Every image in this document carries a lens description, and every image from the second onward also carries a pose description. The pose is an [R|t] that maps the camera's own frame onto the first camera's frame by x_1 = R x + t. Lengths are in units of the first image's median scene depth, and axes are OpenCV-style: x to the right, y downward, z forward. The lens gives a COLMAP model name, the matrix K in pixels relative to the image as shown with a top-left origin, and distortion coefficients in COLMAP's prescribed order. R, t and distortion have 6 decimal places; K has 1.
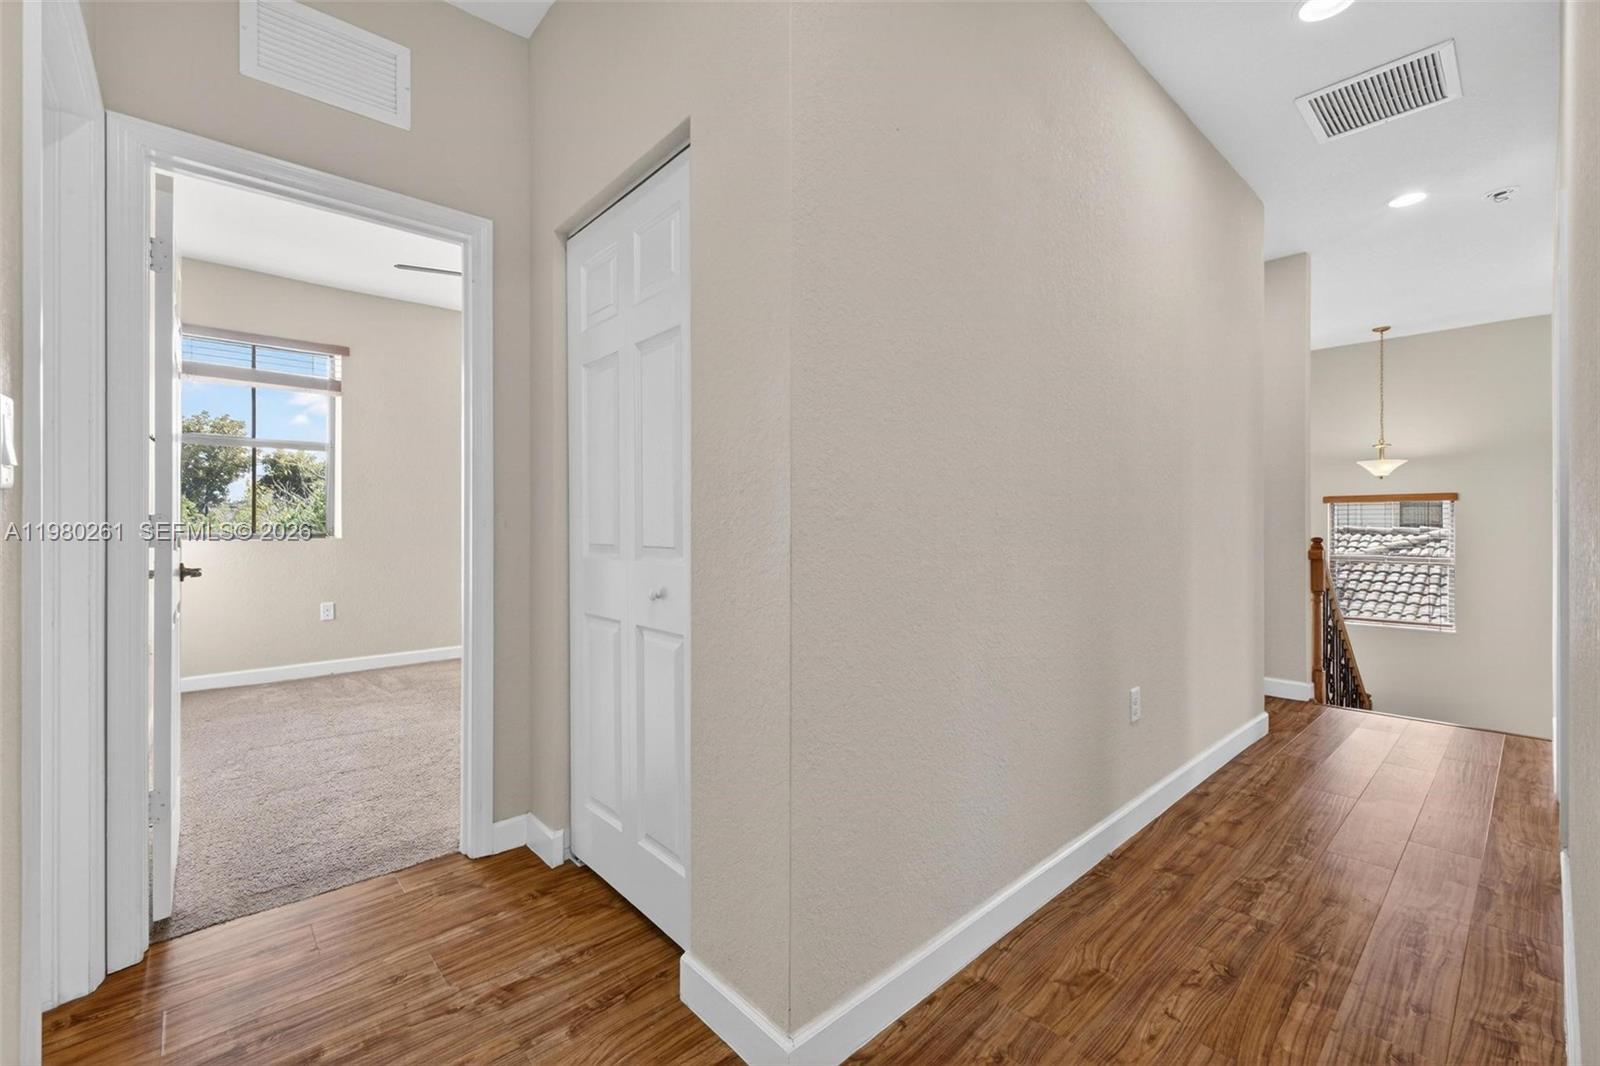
lens RADIAL K [[681.8, 0, 790.9], [0, 681.8, 527.7], [0, 0, 1]] dist [0.004067, -0.000855]
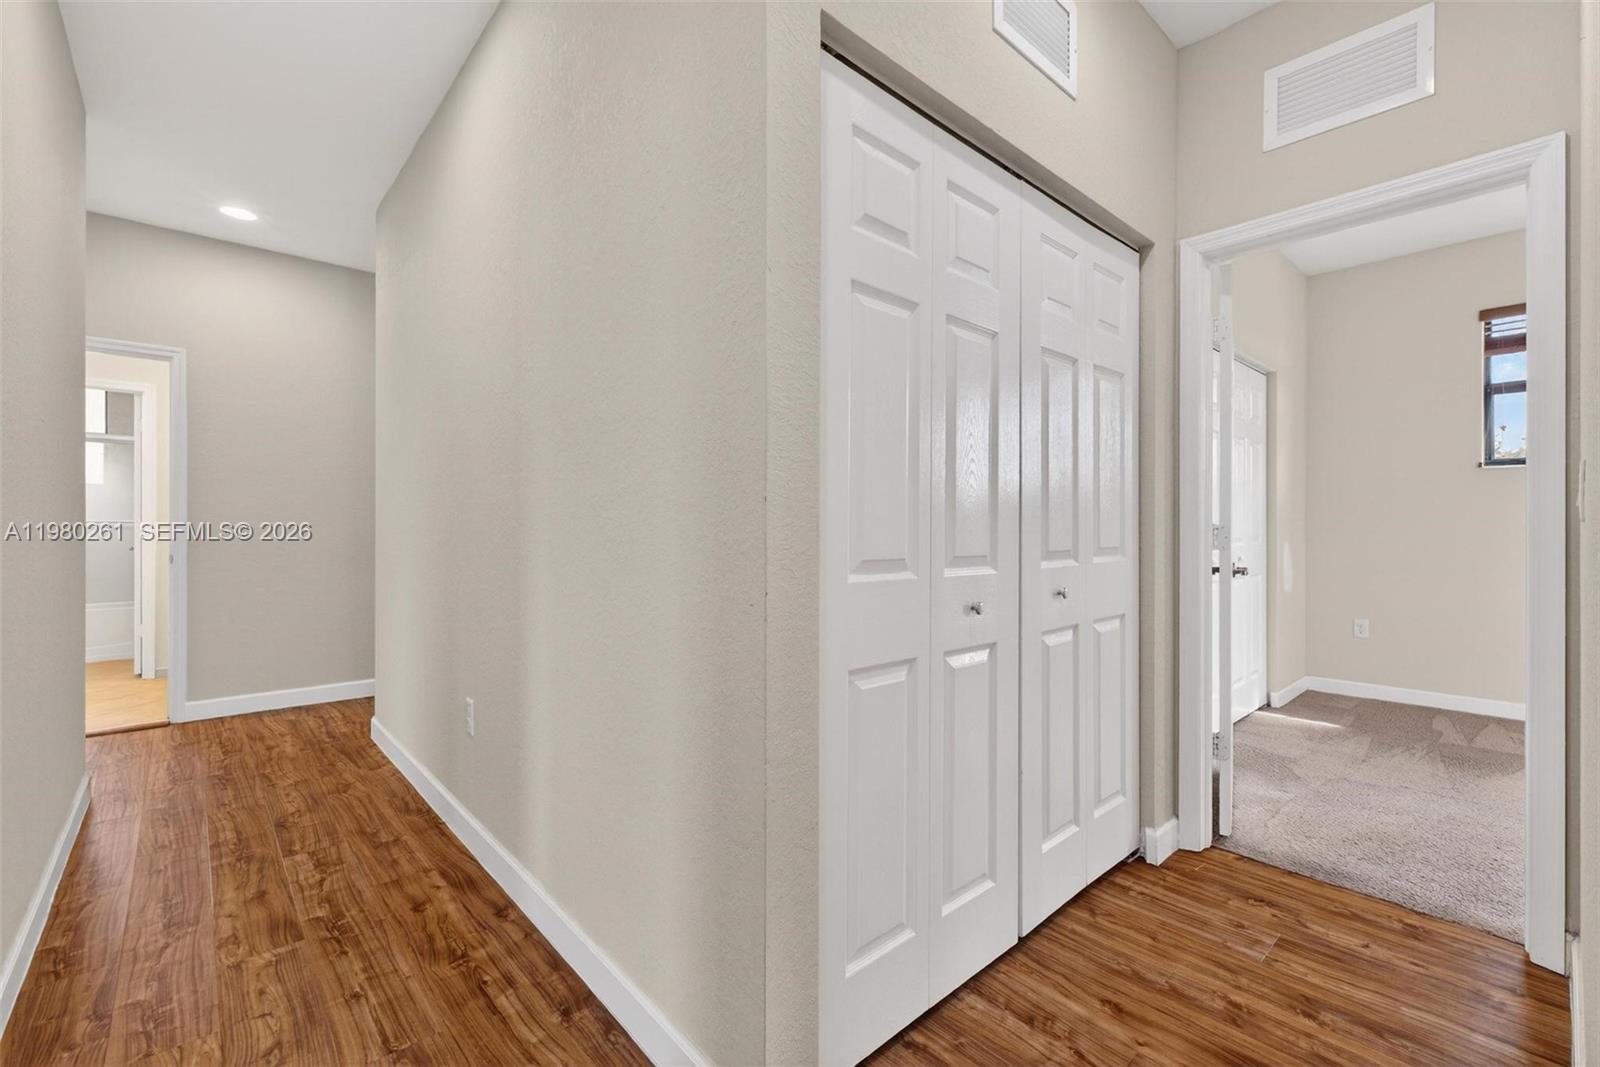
lens RADIAL K [[681.8, 0, 848.9], [0, 681.8, 520.9], [0, 0, 1]] dist [0.004067, -0.000855]
pose [[0.029622, -0.005875, -0.999544, 1.808010], [-0.012349, 0.999904, -0.006243, -0.037044], [0.999485, 0.012528, 0.029547, 1.805299]]
